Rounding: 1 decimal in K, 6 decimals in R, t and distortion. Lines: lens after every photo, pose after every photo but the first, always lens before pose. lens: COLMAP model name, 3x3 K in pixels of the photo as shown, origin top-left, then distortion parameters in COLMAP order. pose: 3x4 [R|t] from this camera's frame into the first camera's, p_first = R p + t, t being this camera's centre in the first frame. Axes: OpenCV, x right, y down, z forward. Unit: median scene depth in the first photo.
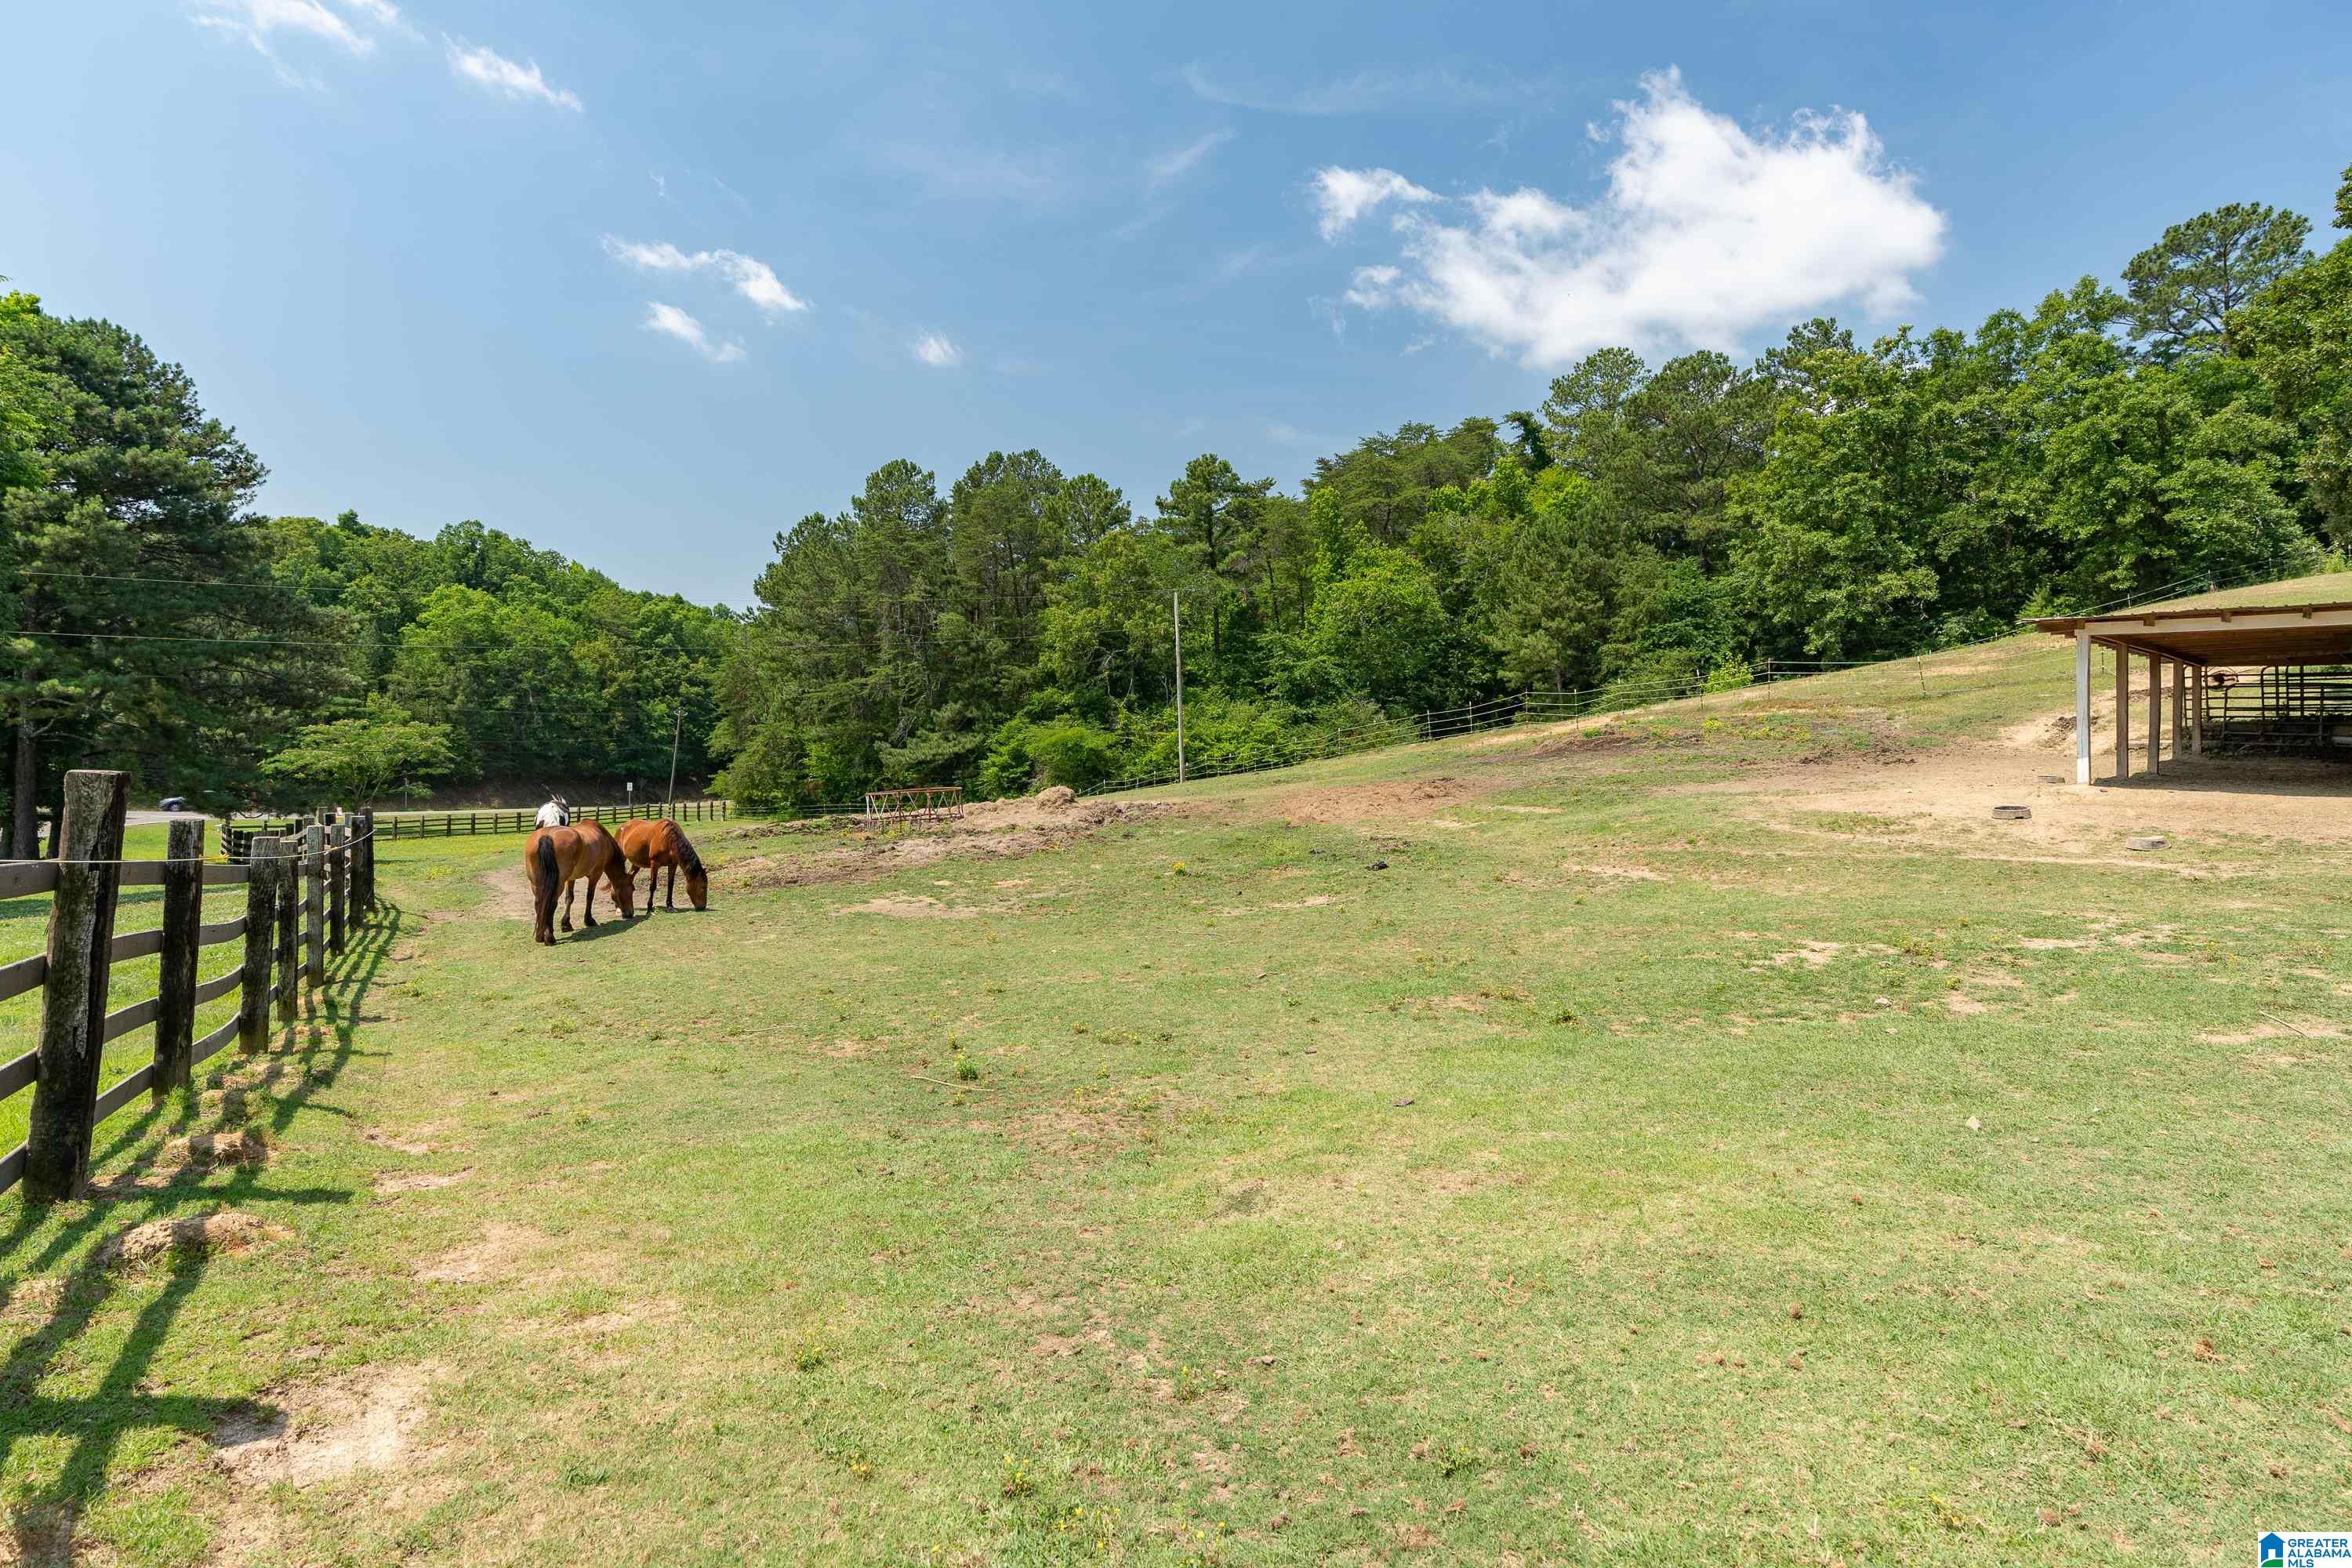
lens RADIAL K [[1184.5, 0, 1249.9], [0, 1184.5, 714.8], [0, 0, 1]] dist [0.002596, 0.001419]
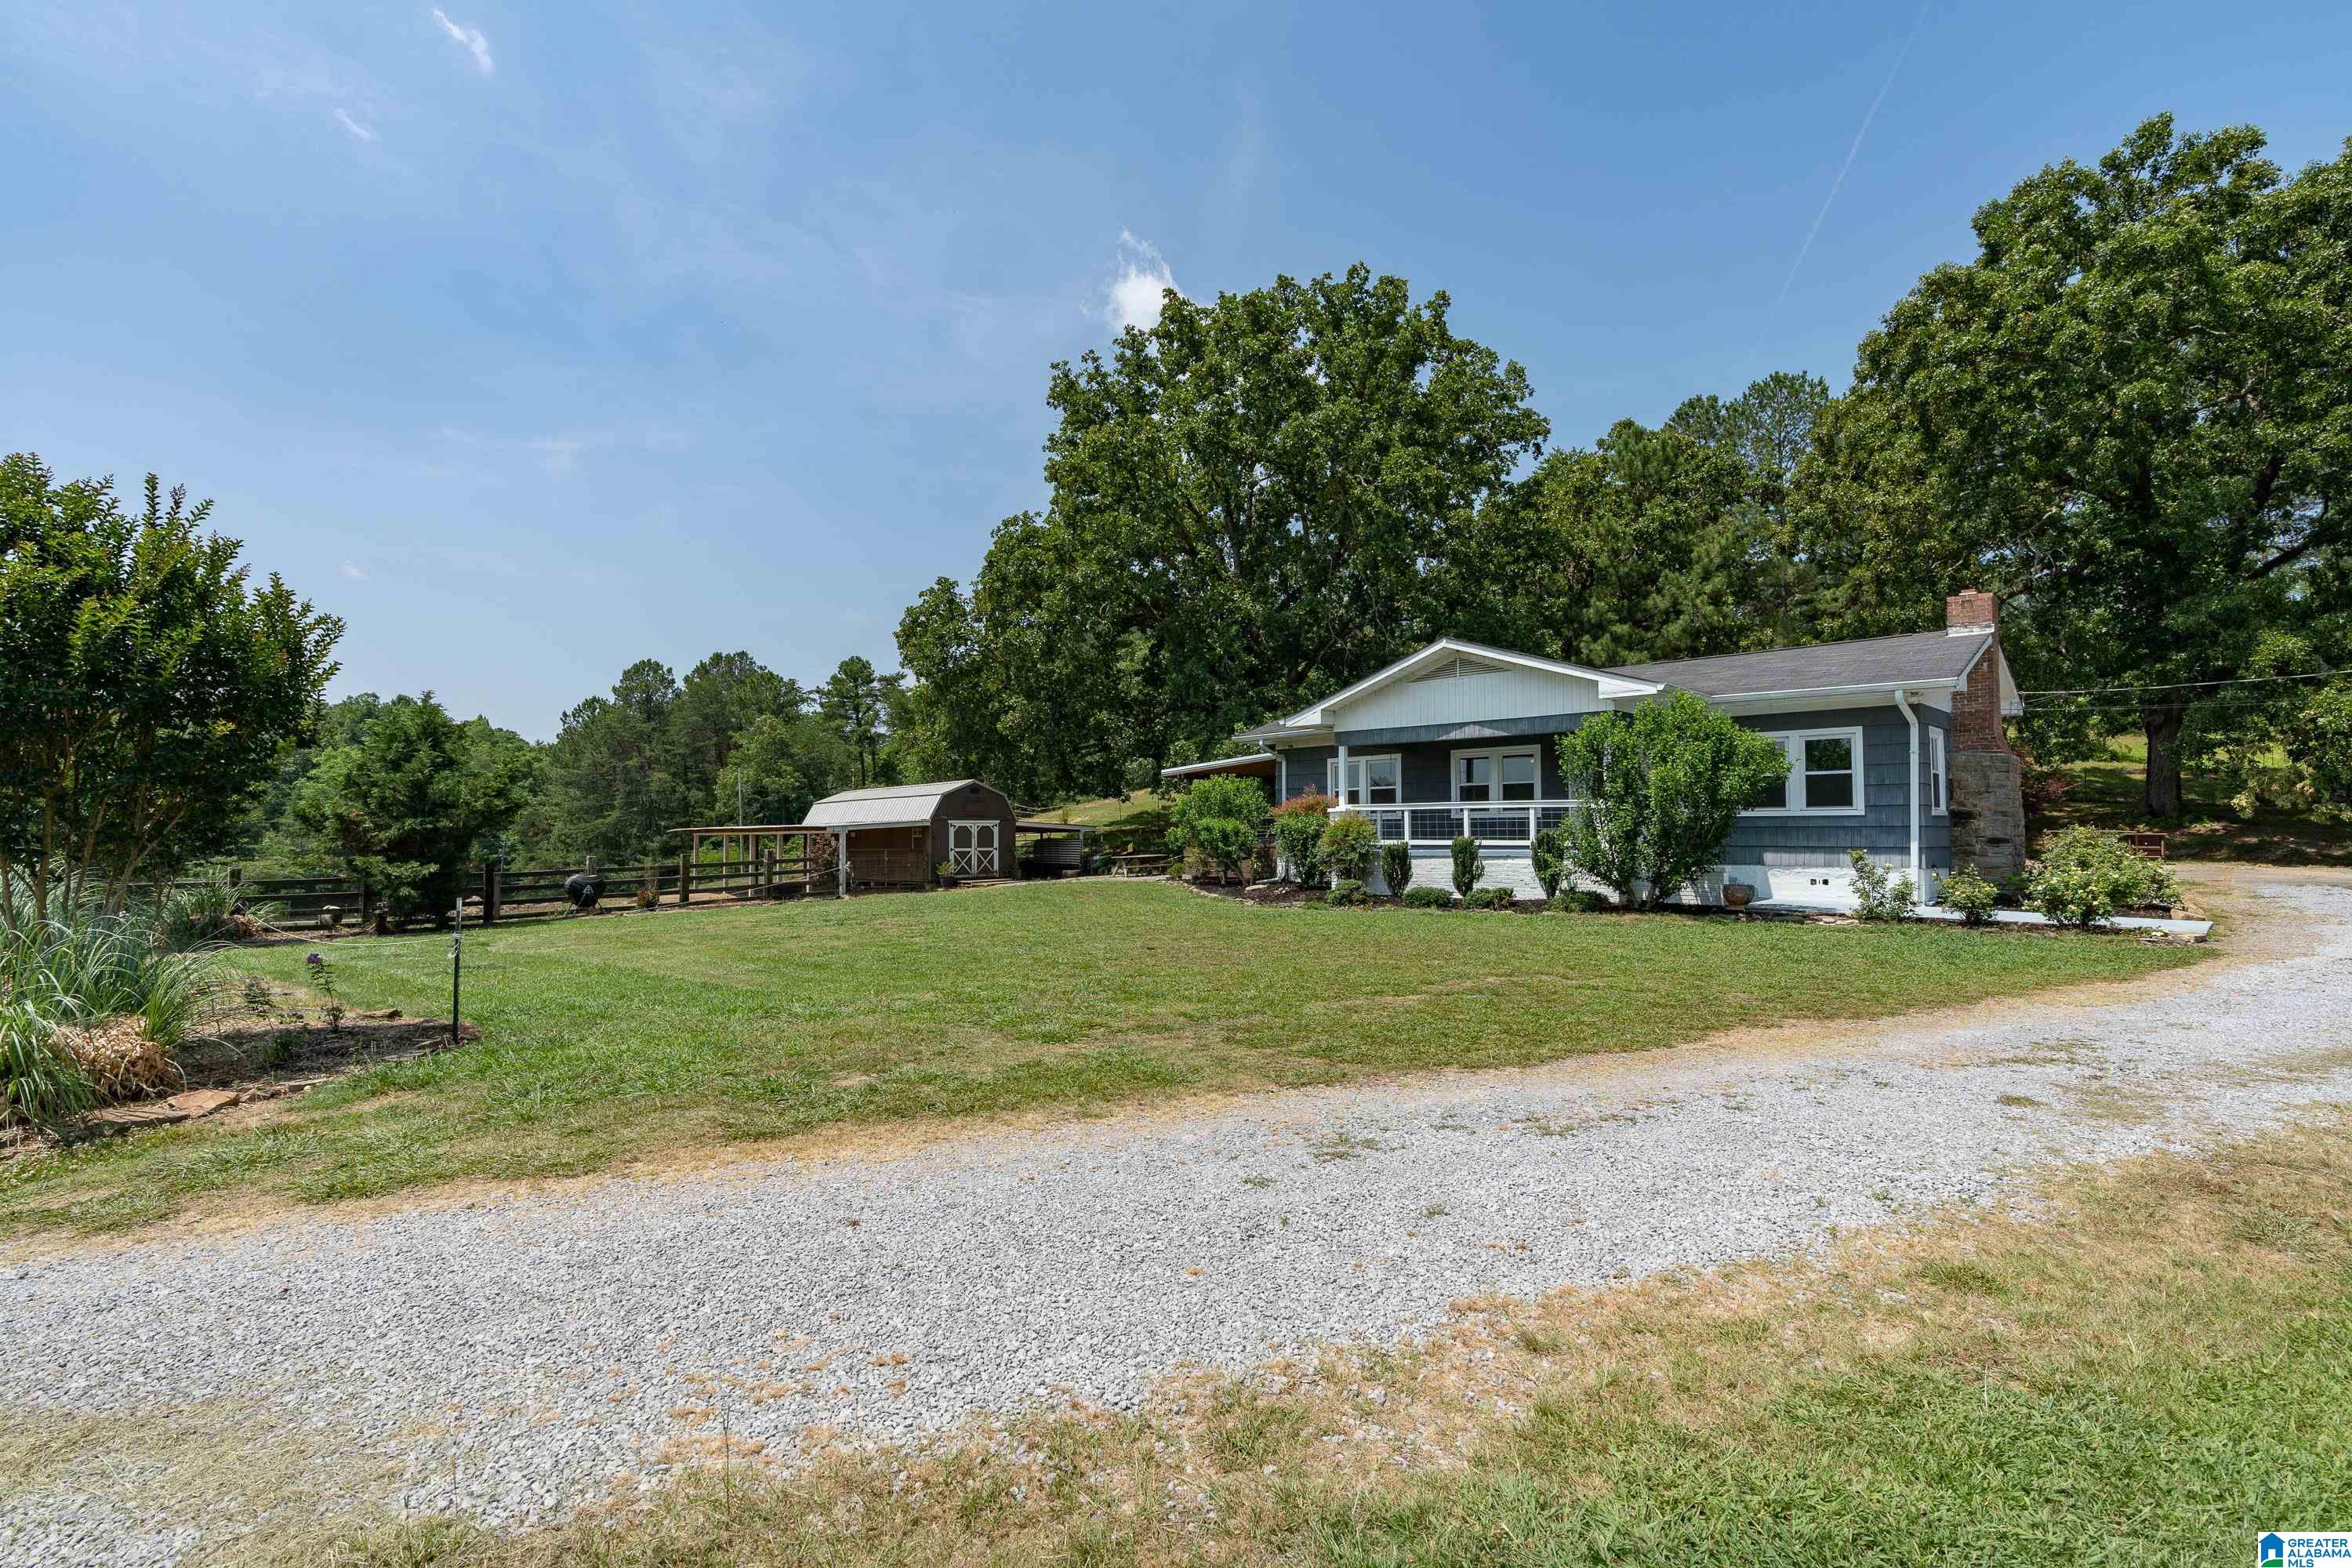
lens RADIAL K [[1071.5, 0, 1196.7], [0, 1071.5, 787.0], [0, 0, 1]] dist [-0.002911, 0.001819]
pose [[0.999304, -0.019699, 0.031686, 0.339639], [0.020684, 0.999303, -0.031073, -0.015180], [-0.031052, 0.031707, 0.999015, -0.296679]]
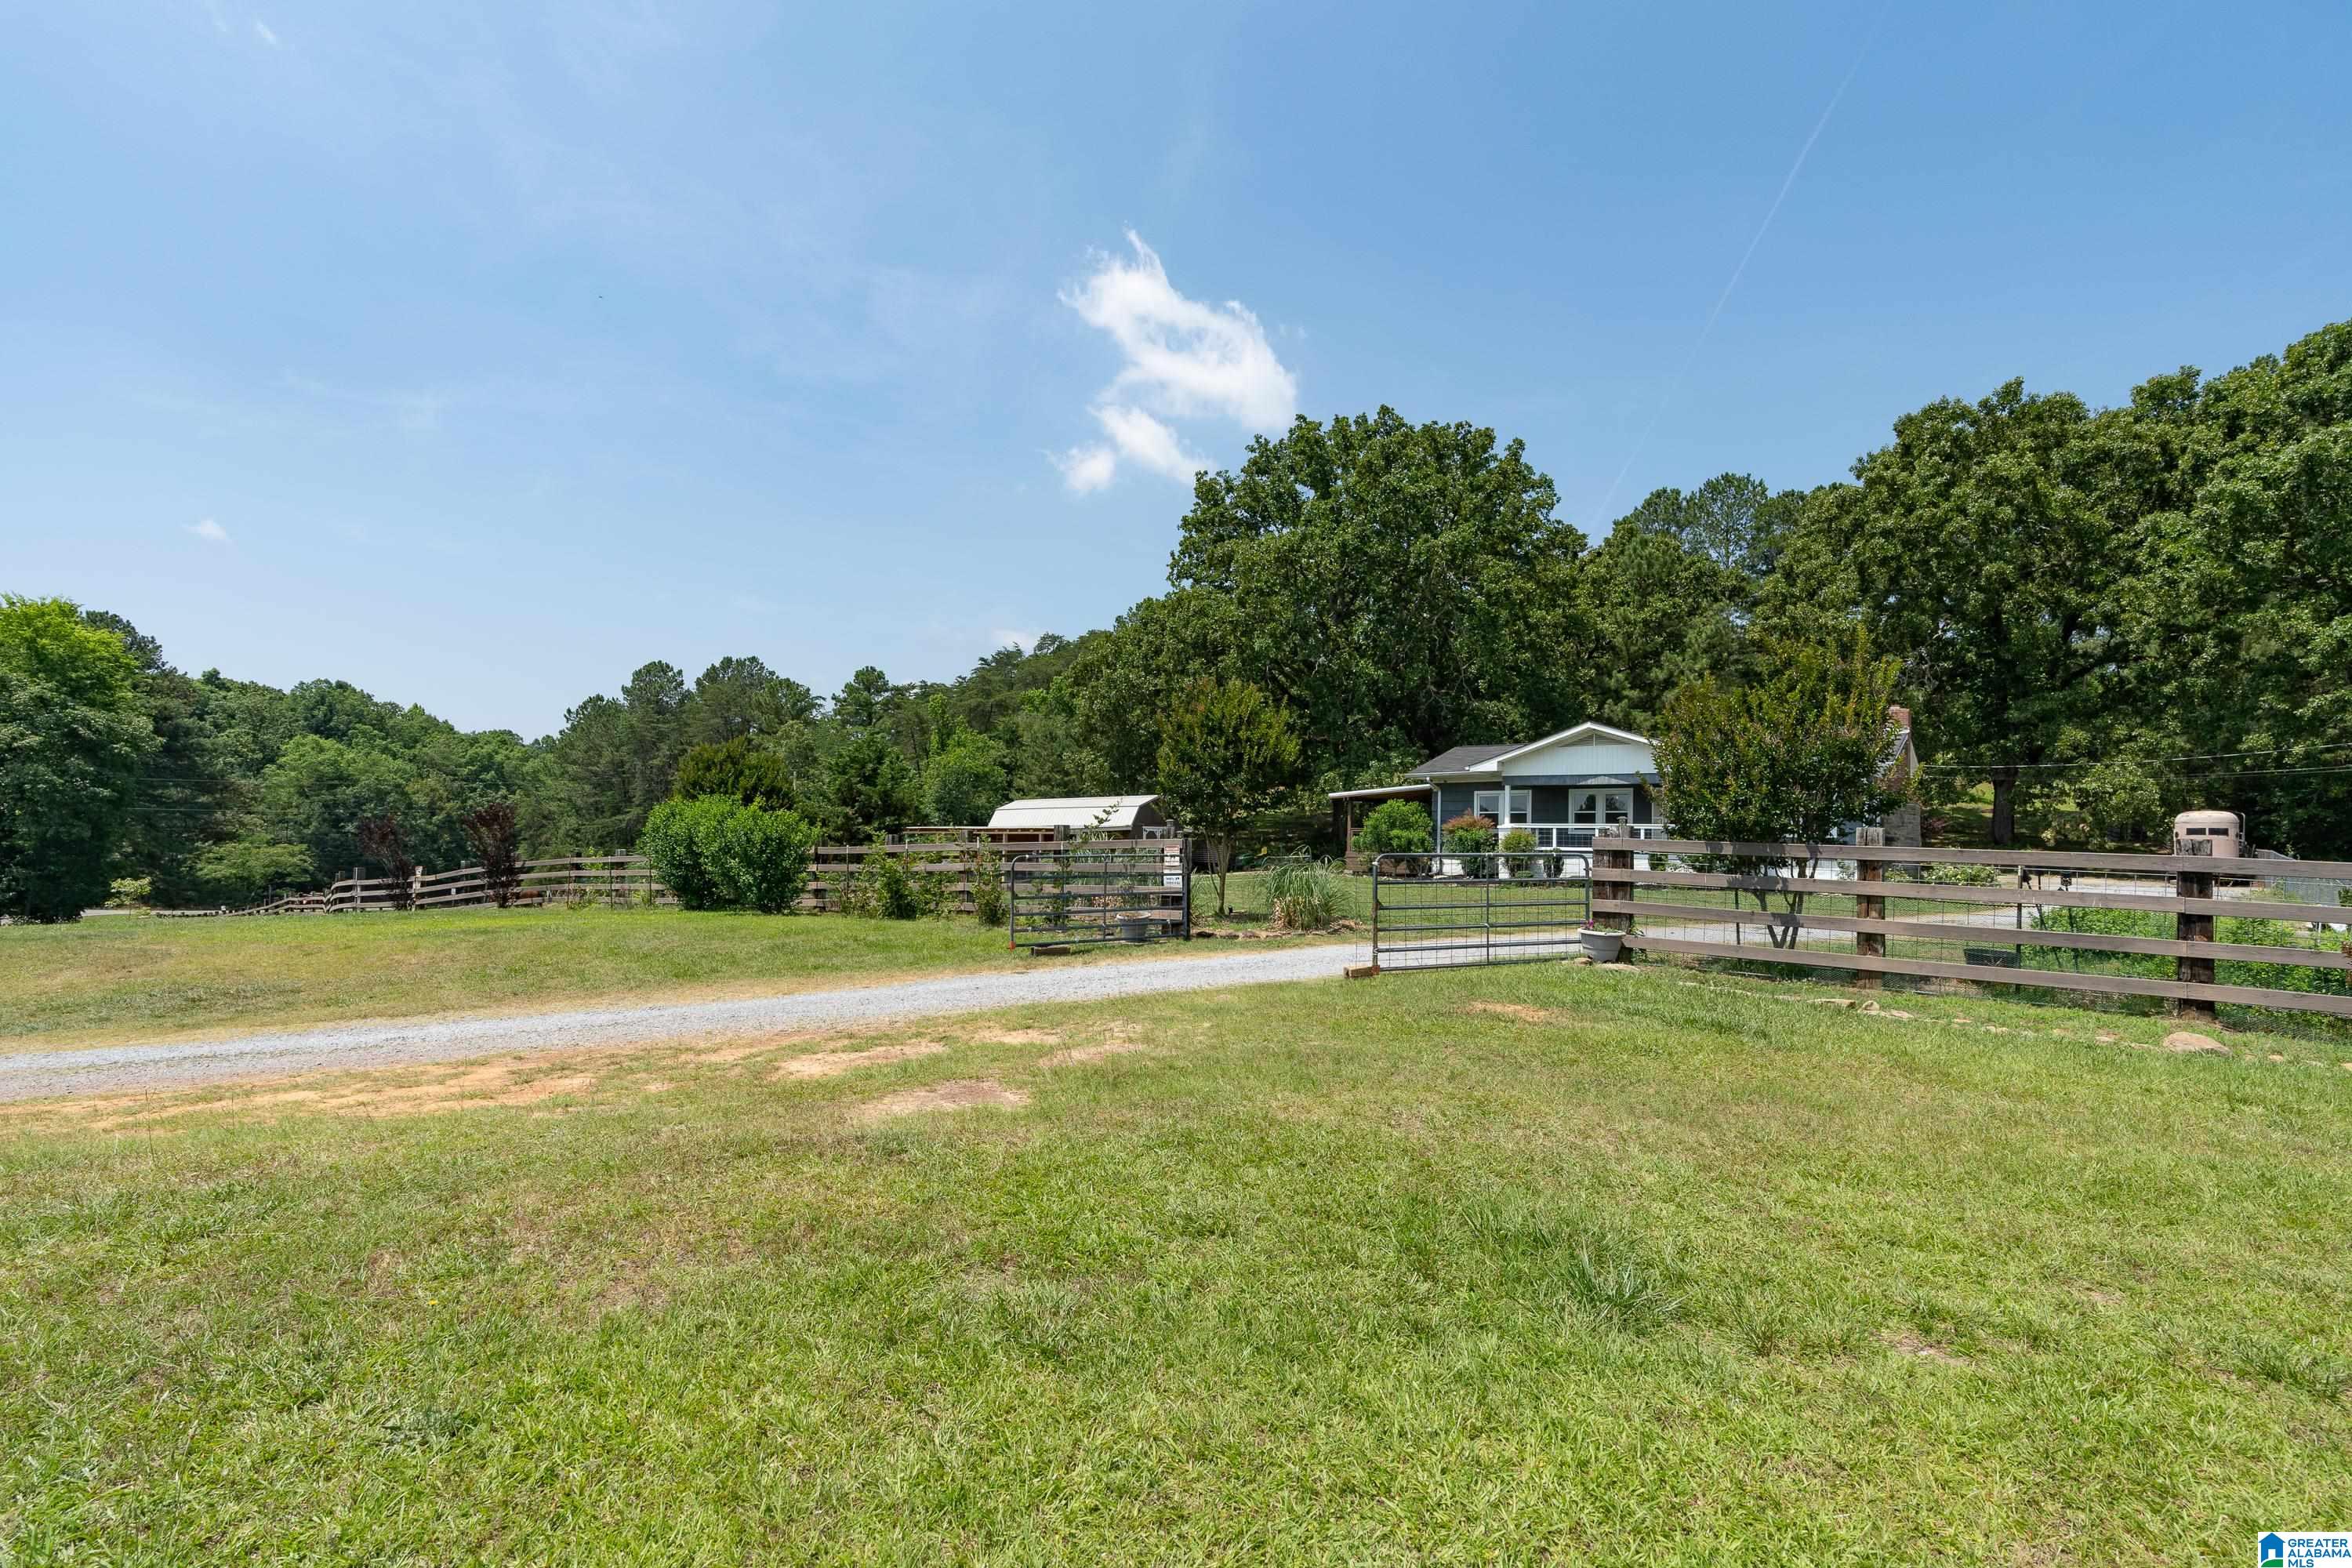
lens RADIAL K [[1071.5, 0, 1220.8], [0, 1071.5, 812.8], [0, 0, 1]] dist [-0.002911, 0.001819]
pose [[0.991737, 0.004669, 0.128201, 0.238472], [-0.002735, 0.999880, -0.015251, -0.015716], [-0.128257, 0.014775, 0.991631, -0.407340]]
